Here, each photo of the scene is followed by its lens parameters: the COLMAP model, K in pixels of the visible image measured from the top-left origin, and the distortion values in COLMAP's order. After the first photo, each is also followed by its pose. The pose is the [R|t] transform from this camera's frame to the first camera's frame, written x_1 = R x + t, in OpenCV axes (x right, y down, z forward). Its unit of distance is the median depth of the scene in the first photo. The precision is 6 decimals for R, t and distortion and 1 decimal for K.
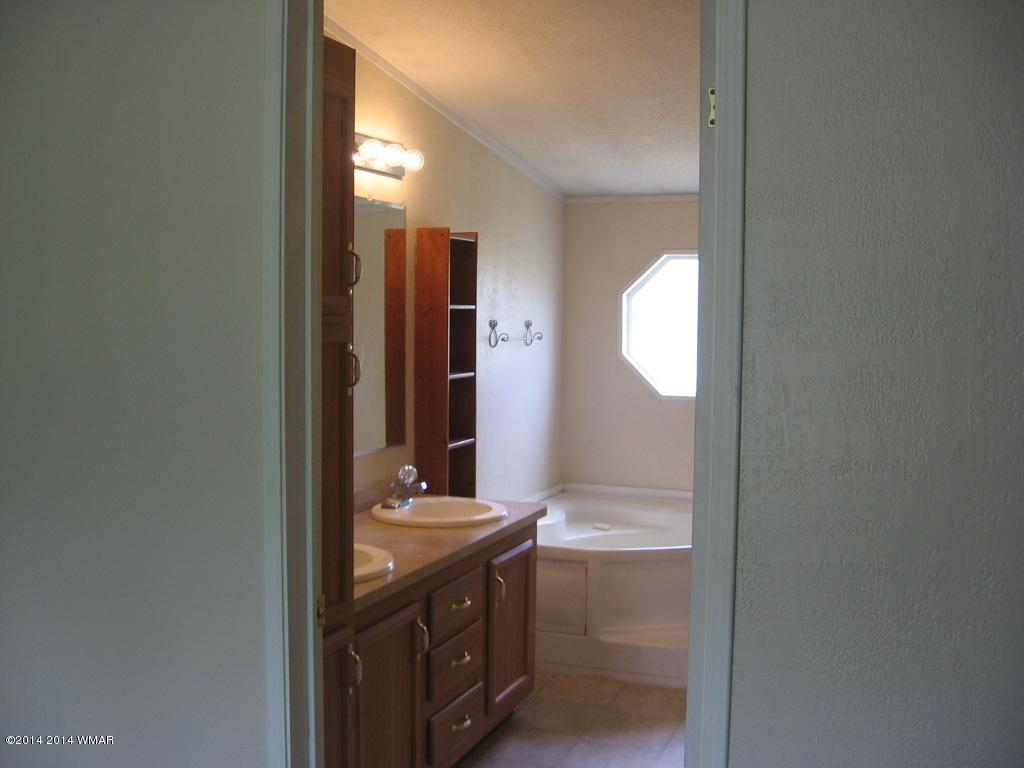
lens RADIAL K [[1074.7, 0, 515.0], [0, 1074.7, 387.4], [0, 0, 1]] dist [-0.120248, 0.000000]
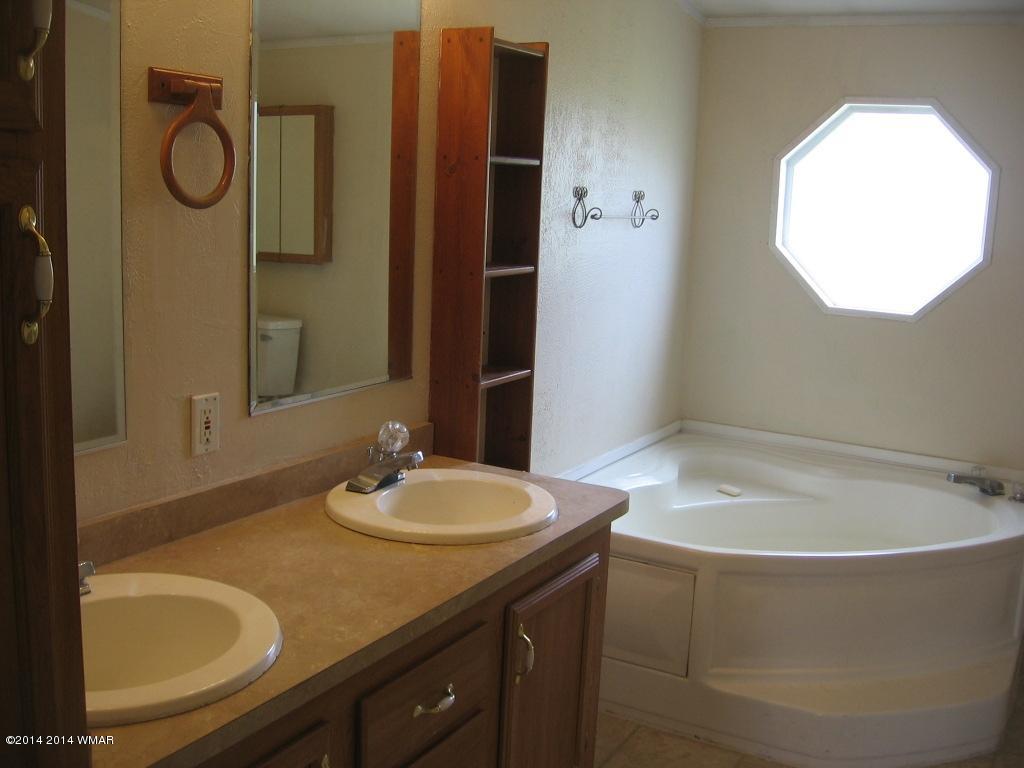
lens RADIAL K [[1074.7, 0, 504.5], [0, 1074.7, 382.0], [0, 0, 1]] dist [-0.120248, 0.000000]
pose [[0.987931, 0.056309, -0.144295, 0.040066], [-0.040620, 0.993161, 0.109455, -0.014909], [0.149472, -0.102273, 0.983463, 0.367821]]
